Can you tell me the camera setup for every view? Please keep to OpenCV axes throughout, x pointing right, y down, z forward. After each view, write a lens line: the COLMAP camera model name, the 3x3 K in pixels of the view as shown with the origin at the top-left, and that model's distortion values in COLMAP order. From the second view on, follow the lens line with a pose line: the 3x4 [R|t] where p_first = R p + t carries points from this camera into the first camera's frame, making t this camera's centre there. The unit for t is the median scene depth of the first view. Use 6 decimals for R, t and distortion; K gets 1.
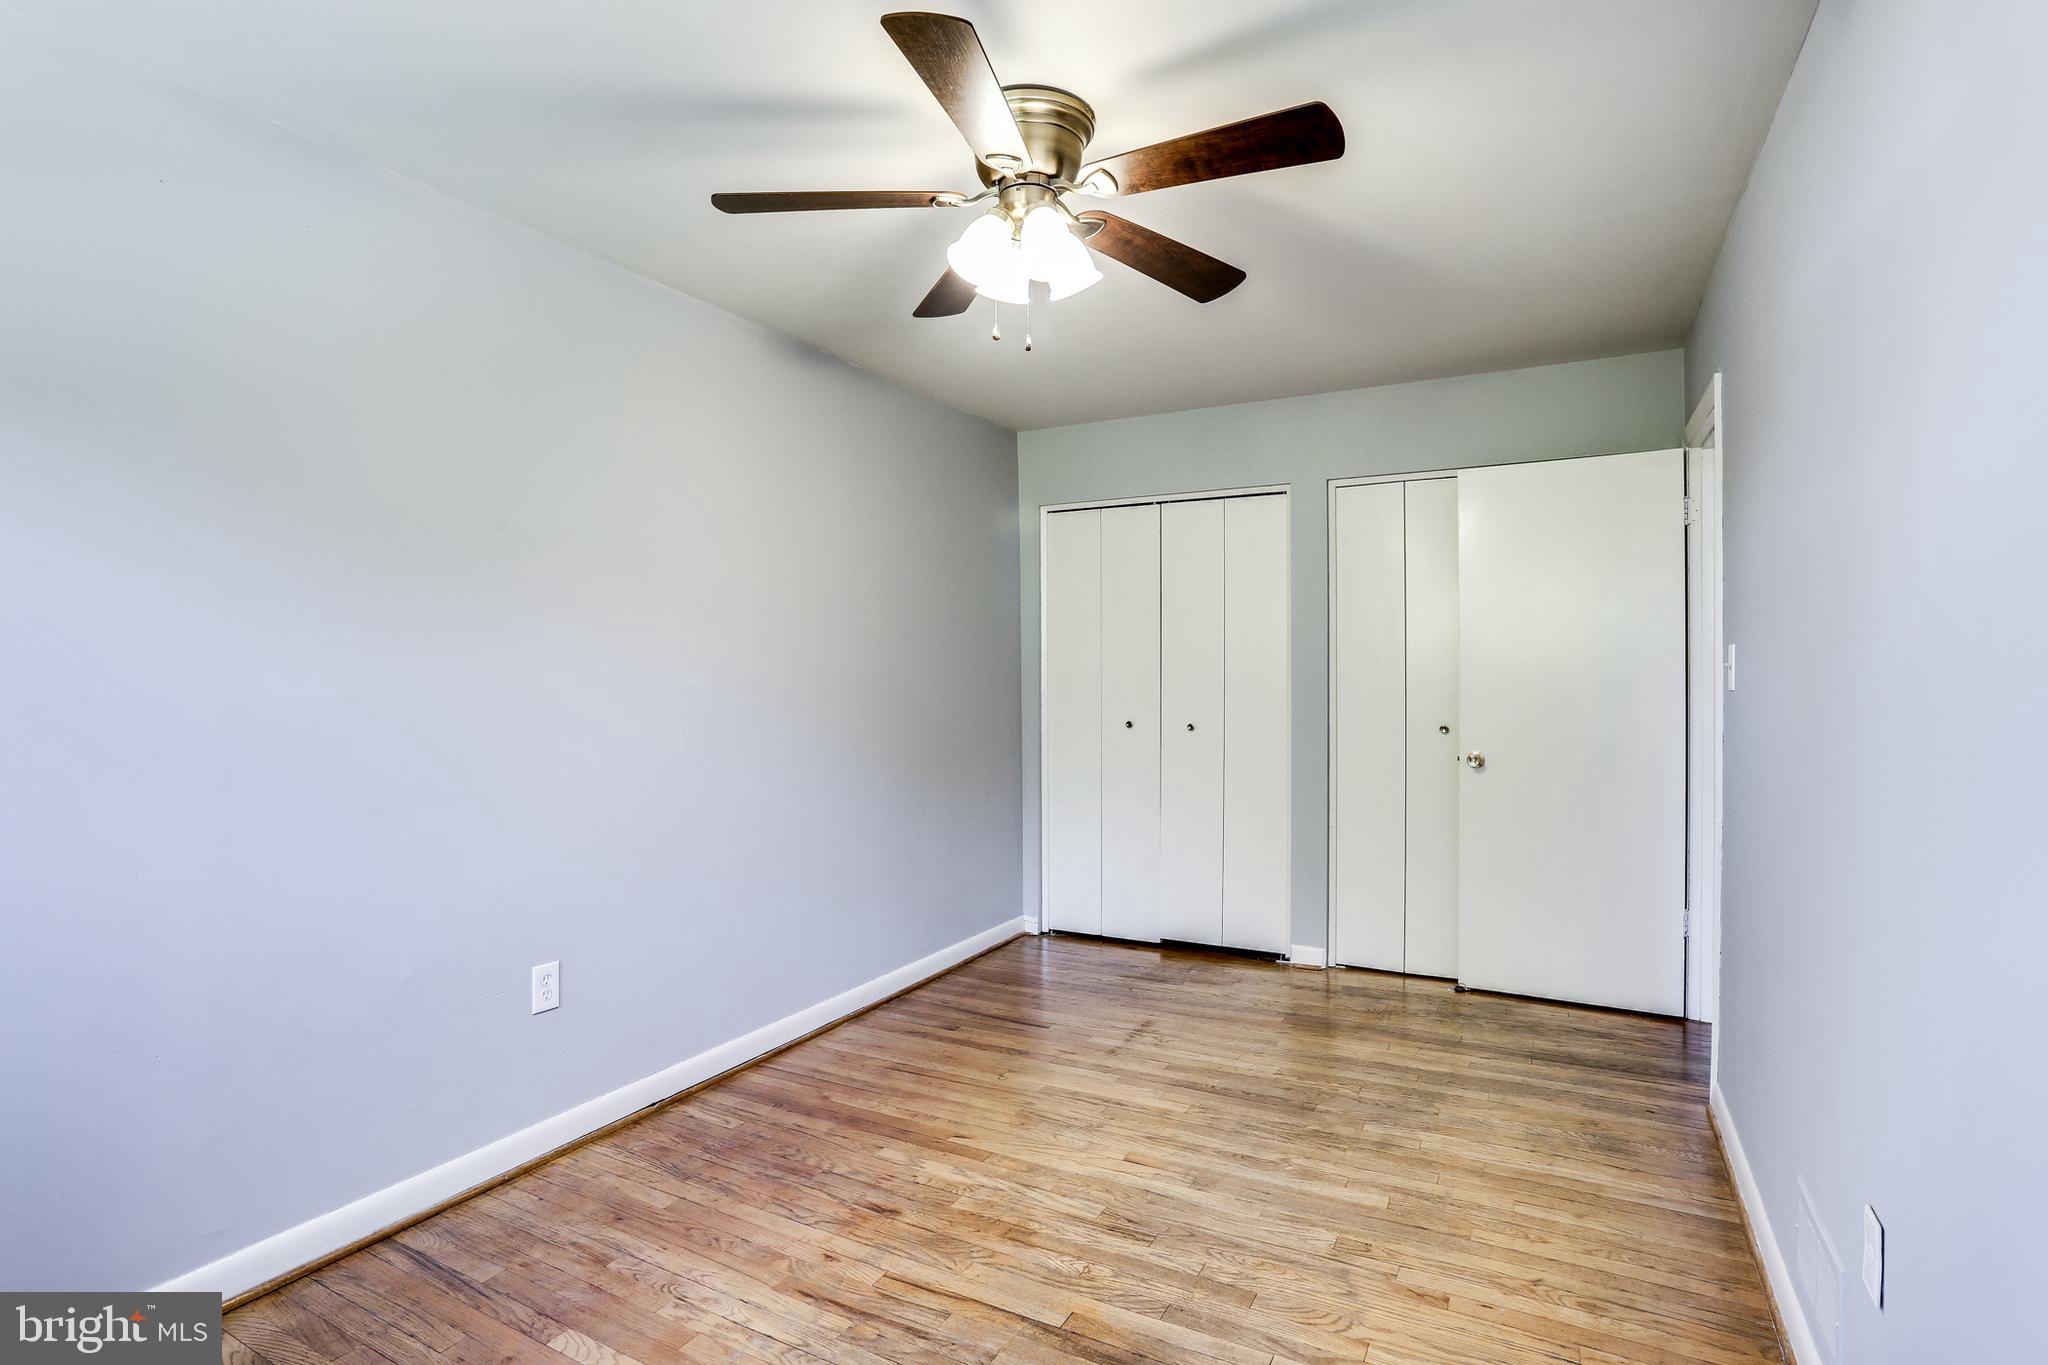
lens RADIAL K [[1011.3, 0, 1021.1], [0, 1011.3, 677.5], [0, 0, 1]] dist [-0.076956, 0.036121]
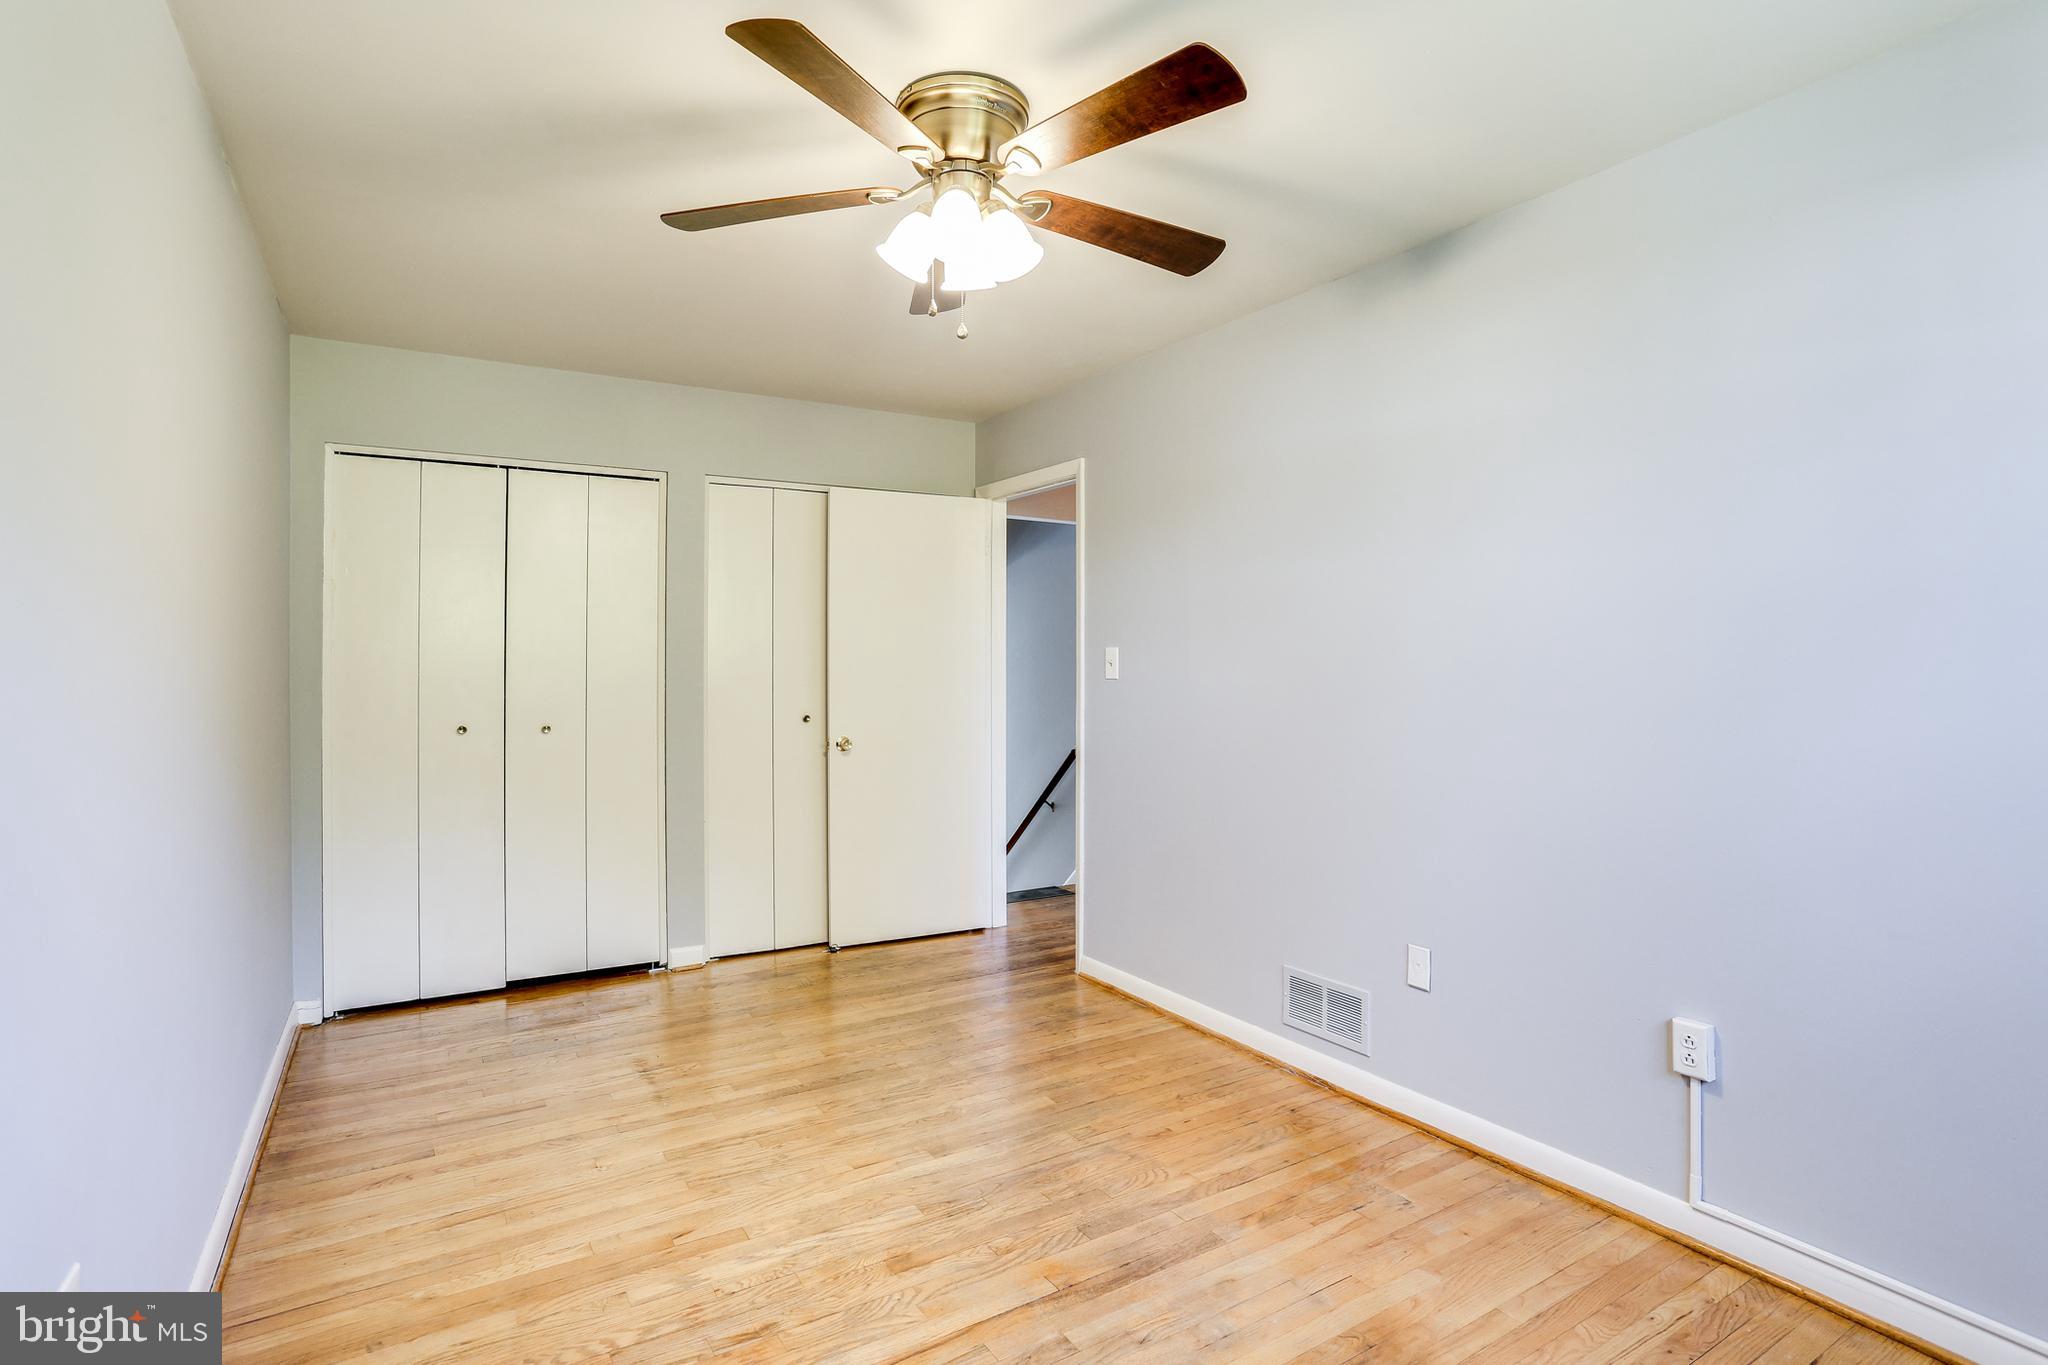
lens RADIAL K [[1011.3, 0, 1021.1], [0, 1011.3, 677.5], [0, 0, 1]] dist [-0.076956, 0.036121]
pose [[0.486041, -0.002718, 0.873932, -0.496350], [0.000430, 0.999996, 0.002871, 0.002645], [-0.873936, -0.001020, 0.486040, 0.290316]]
